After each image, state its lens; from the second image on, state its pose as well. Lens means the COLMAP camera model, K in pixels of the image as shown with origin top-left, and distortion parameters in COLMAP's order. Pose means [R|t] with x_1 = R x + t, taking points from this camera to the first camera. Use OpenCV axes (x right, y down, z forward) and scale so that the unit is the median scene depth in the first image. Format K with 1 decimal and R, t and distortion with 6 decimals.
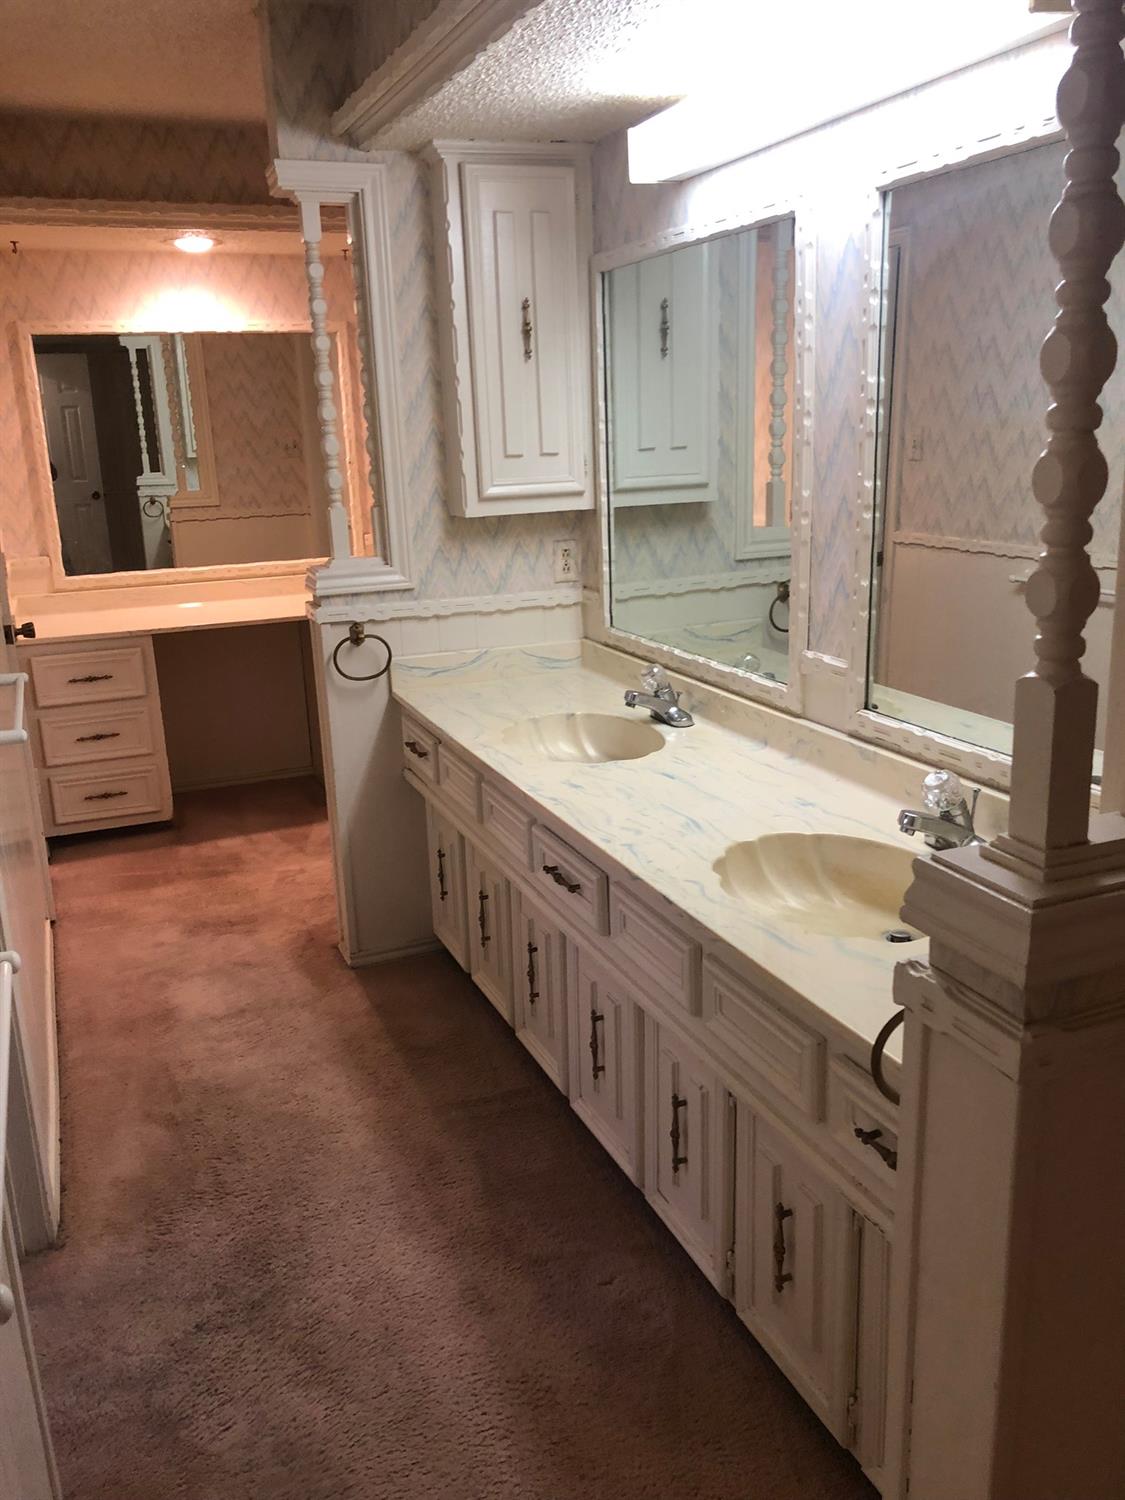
lens RADIAL K [[1209.6, 0, 562.3], [0, 1209.6, 759.8], [0, 0, 1]] dist [0.076843, -0.181618]
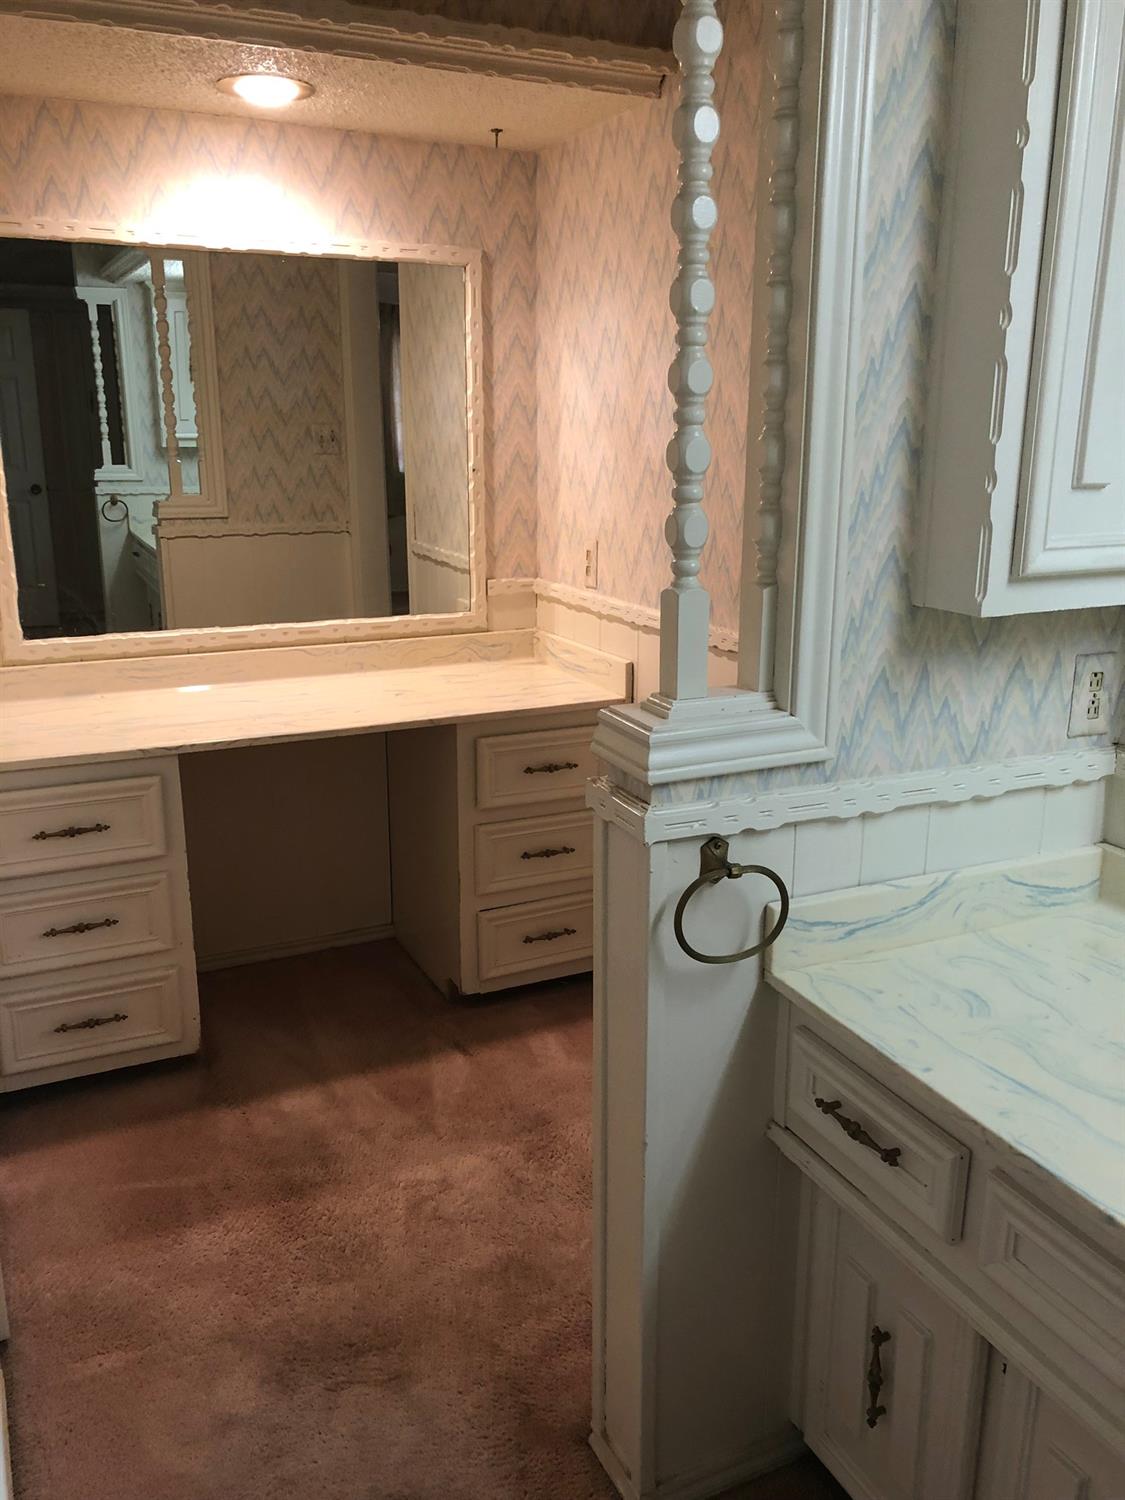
lens RADIAL K [[1224.2, 0, 562.5], [0, 1224.2, 750.0], [0, 0, 1]] dist [0.018169, 0.000210]
pose [[0.998019, 0.018588, 0.060099, -0.192017], [-0.018129, 0.999802, -0.008179, -0.105715], [-0.060240, 0.007073, 0.998159, 0.407061]]
